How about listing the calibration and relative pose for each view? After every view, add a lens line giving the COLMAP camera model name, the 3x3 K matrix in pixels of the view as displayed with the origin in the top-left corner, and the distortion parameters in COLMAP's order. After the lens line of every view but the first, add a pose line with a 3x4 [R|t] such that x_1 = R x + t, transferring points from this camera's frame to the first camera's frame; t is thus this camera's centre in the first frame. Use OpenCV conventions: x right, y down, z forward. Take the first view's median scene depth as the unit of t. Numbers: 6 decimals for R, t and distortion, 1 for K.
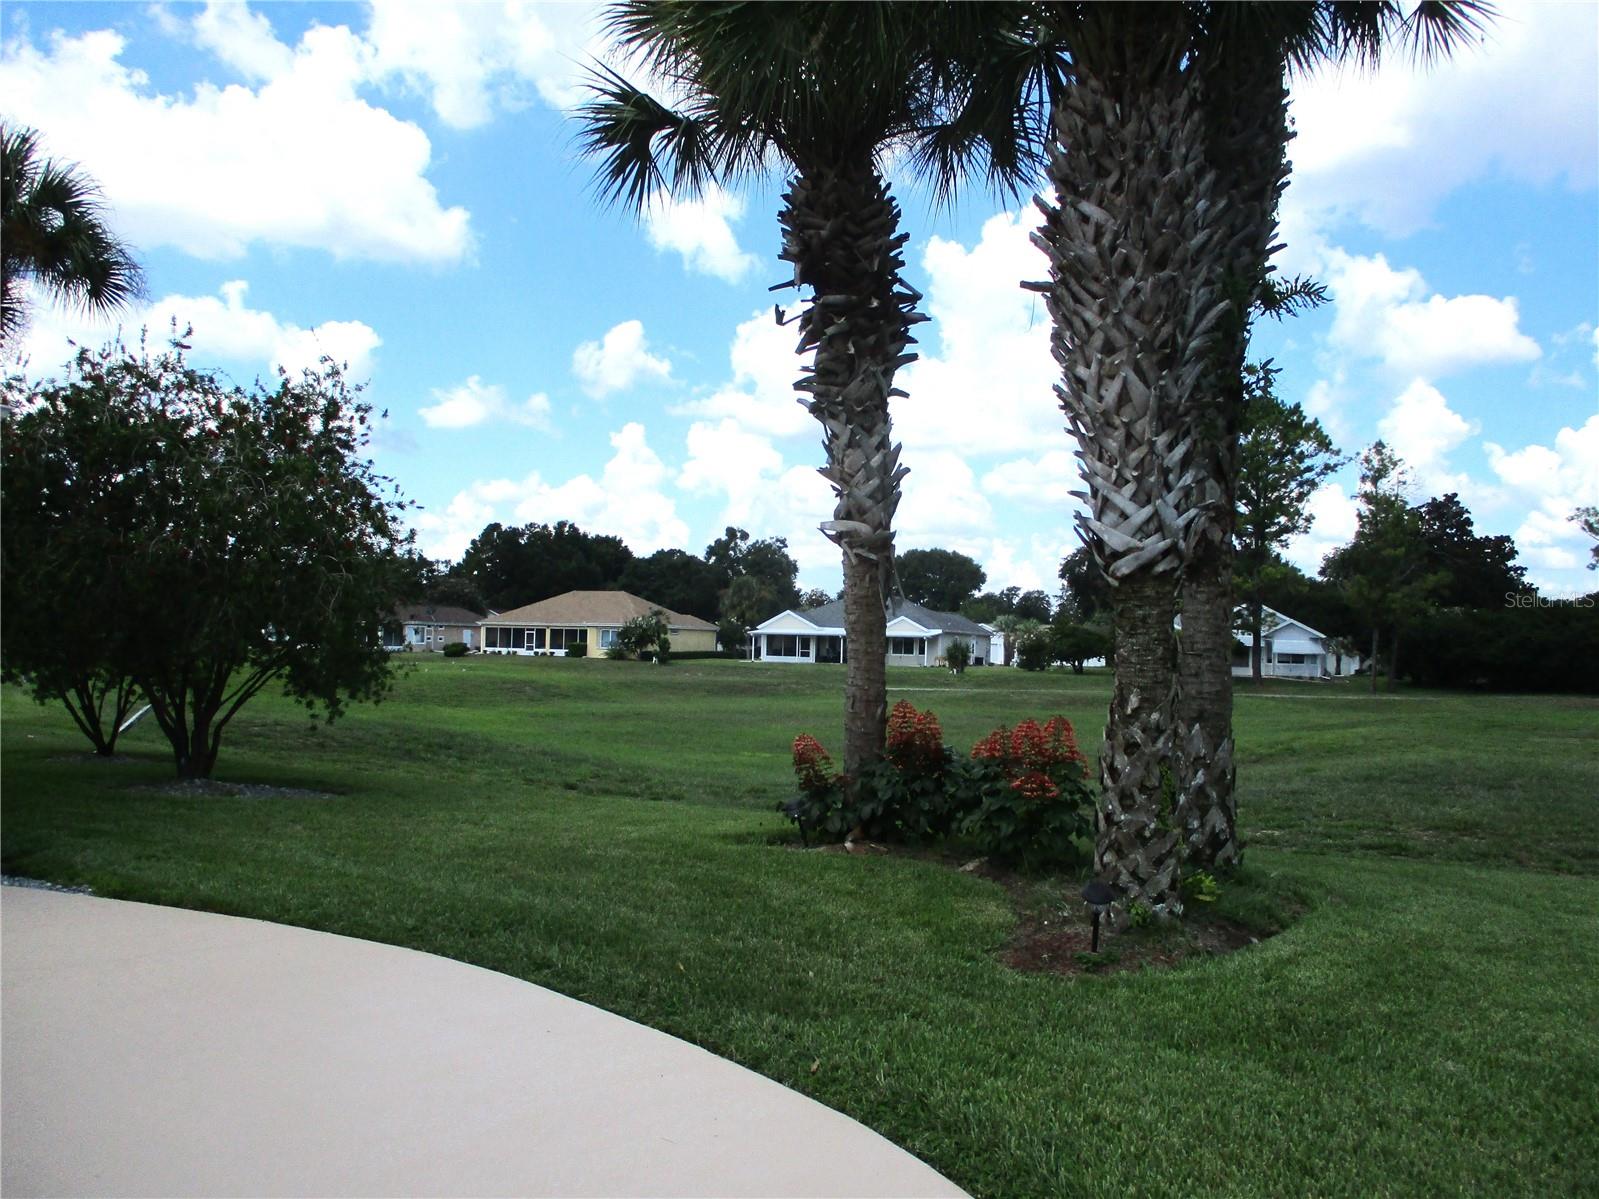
lens RADIAL K [[1330.1, 0, 809.0], [0, 1330.1, 601.4], [0, 0, 1]] dist [-0.025092, 0.002385]
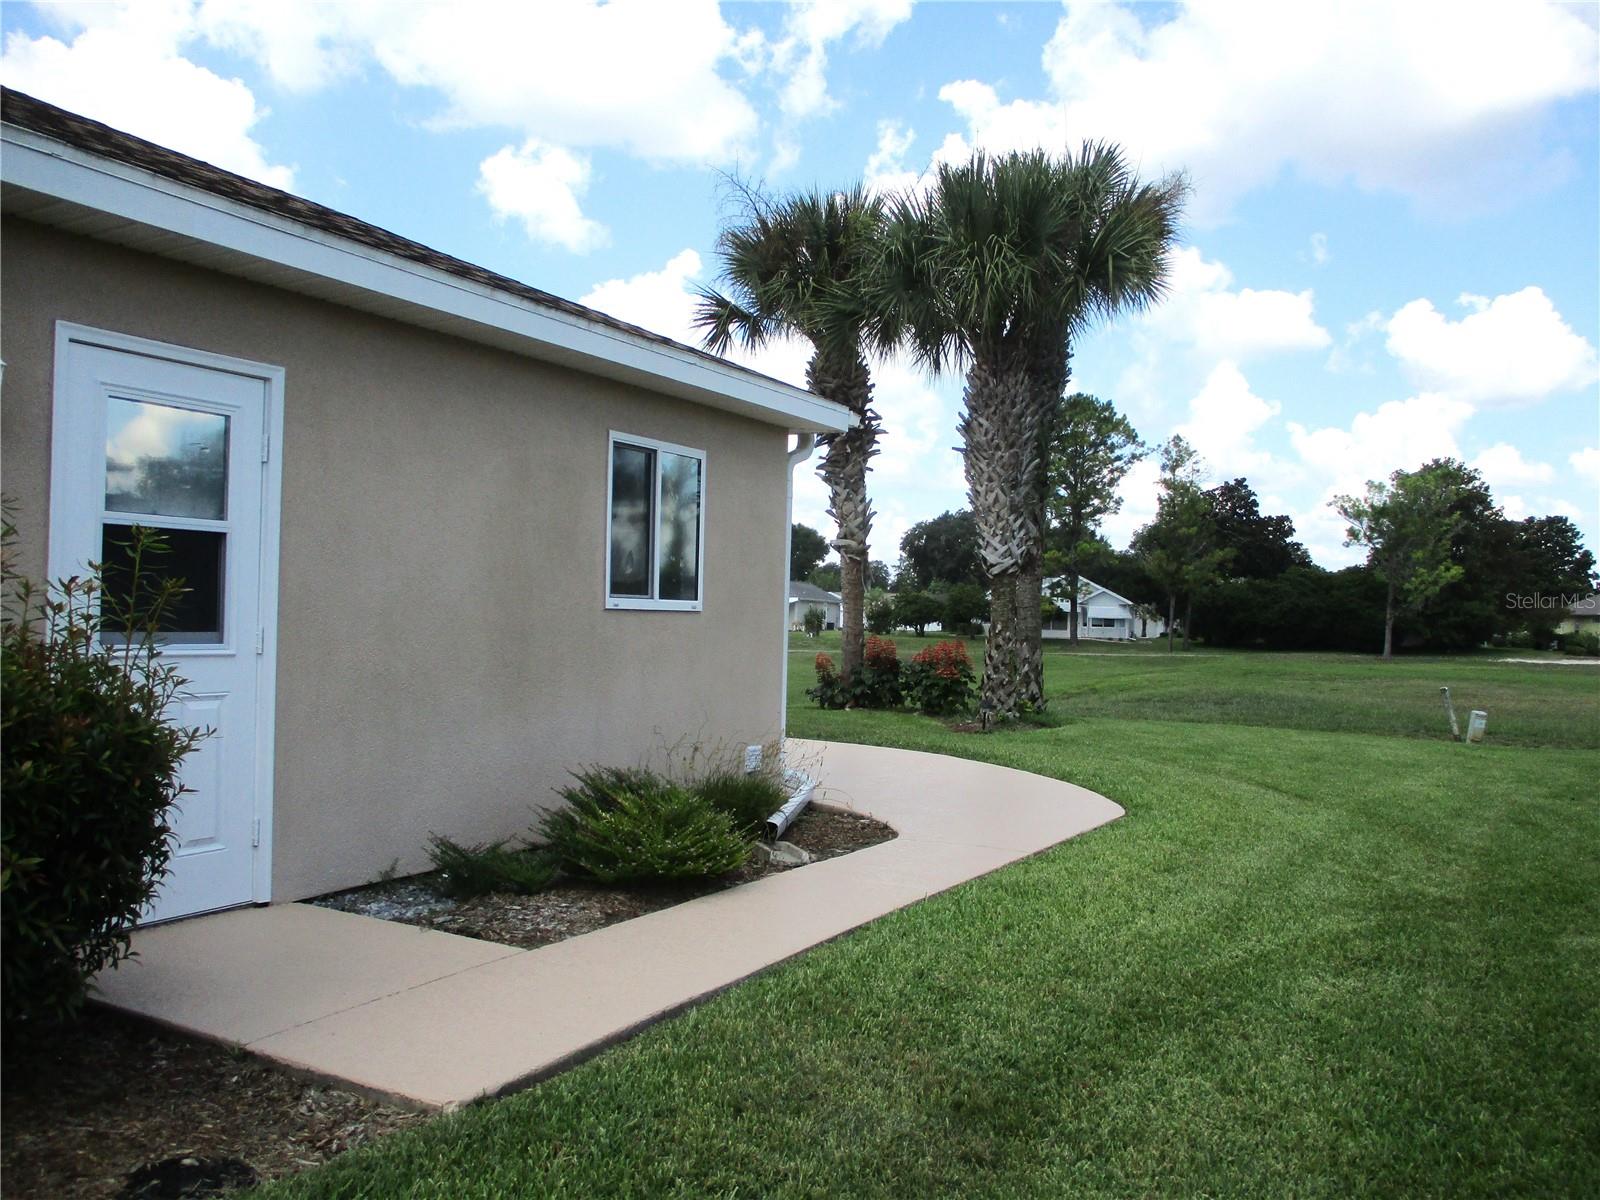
lens RADIAL K [[1331.0, 0, 792.7], [0, 1331.0, 600.4], [0, 0, 1]] dist [-0.025092, 0.002385]
pose [[0.993608, -0.001890, 0.112867, -0.041676], [-0.000721, 0.999733, 0.023086, -0.002882], [-0.112881, -0.023020, 0.993342, -0.140733]]
